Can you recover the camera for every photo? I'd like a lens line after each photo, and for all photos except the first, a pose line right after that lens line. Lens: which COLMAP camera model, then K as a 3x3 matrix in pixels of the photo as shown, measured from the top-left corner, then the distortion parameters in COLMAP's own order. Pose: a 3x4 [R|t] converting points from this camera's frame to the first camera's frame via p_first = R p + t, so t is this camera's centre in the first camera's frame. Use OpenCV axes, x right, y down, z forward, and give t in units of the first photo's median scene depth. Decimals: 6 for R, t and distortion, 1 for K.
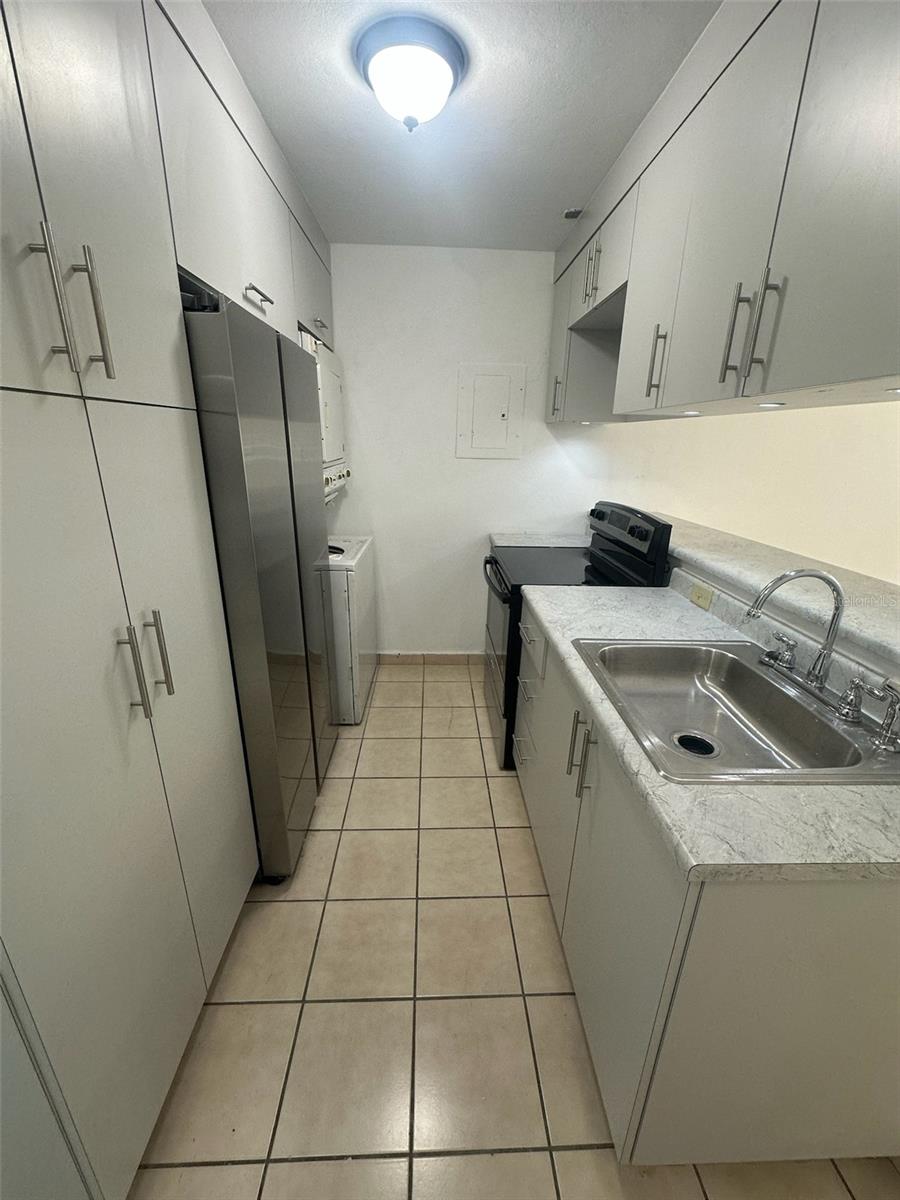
lens RADIAL K [[478.7, 0, 445.6], [0, 478.7, 601.1], [0, 0, 1]] dist [-0.000361, 0.000213]
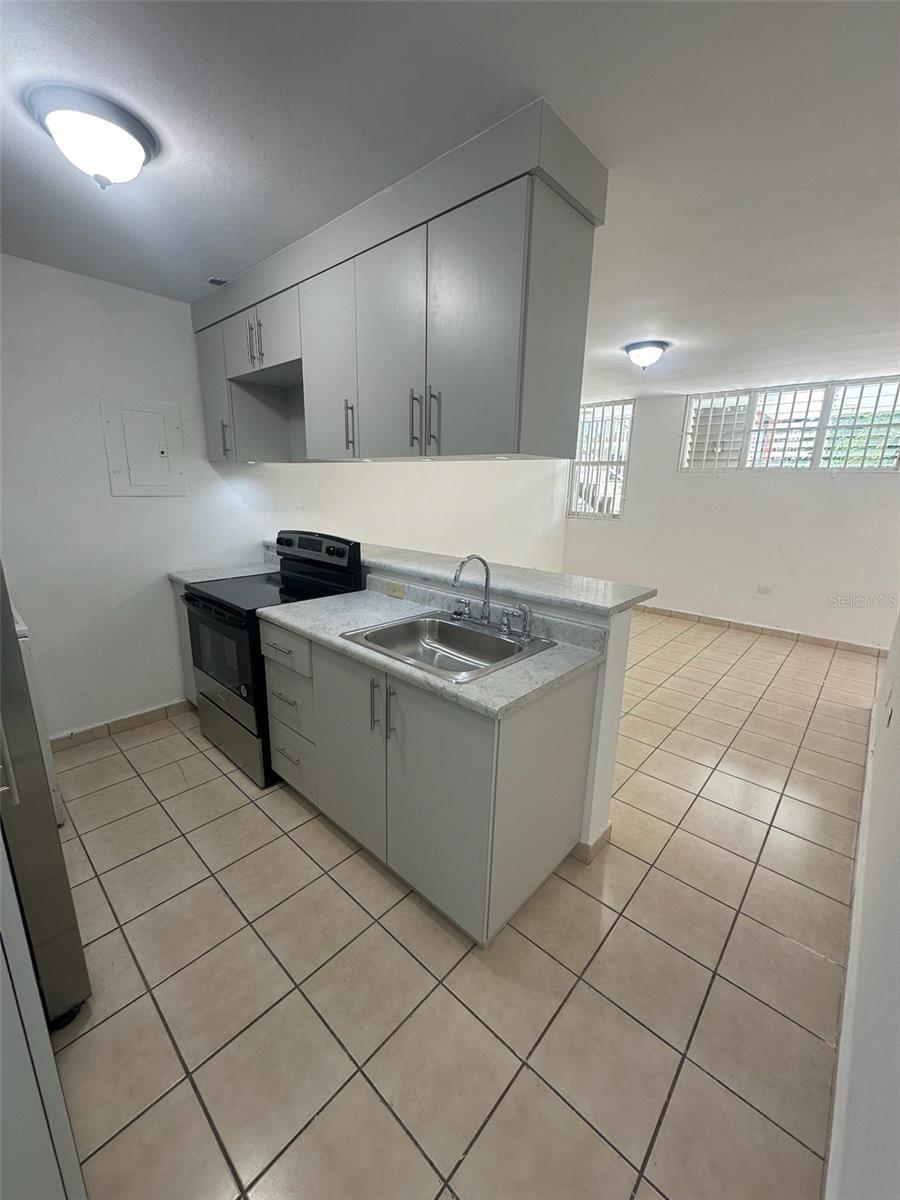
lens RADIAL K [[478.7, 0, 447.3], [0, 478.7, 602.0], [0, 0, 1]] dist [-0.000361, 0.000213]
pose [[0.704869, -0.177761, 0.686703, -0.587795], [0.219818, 0.975173, 0.026801, 0.036637], [-0.674418, 0.132058, 0.726444, -0.192141]]
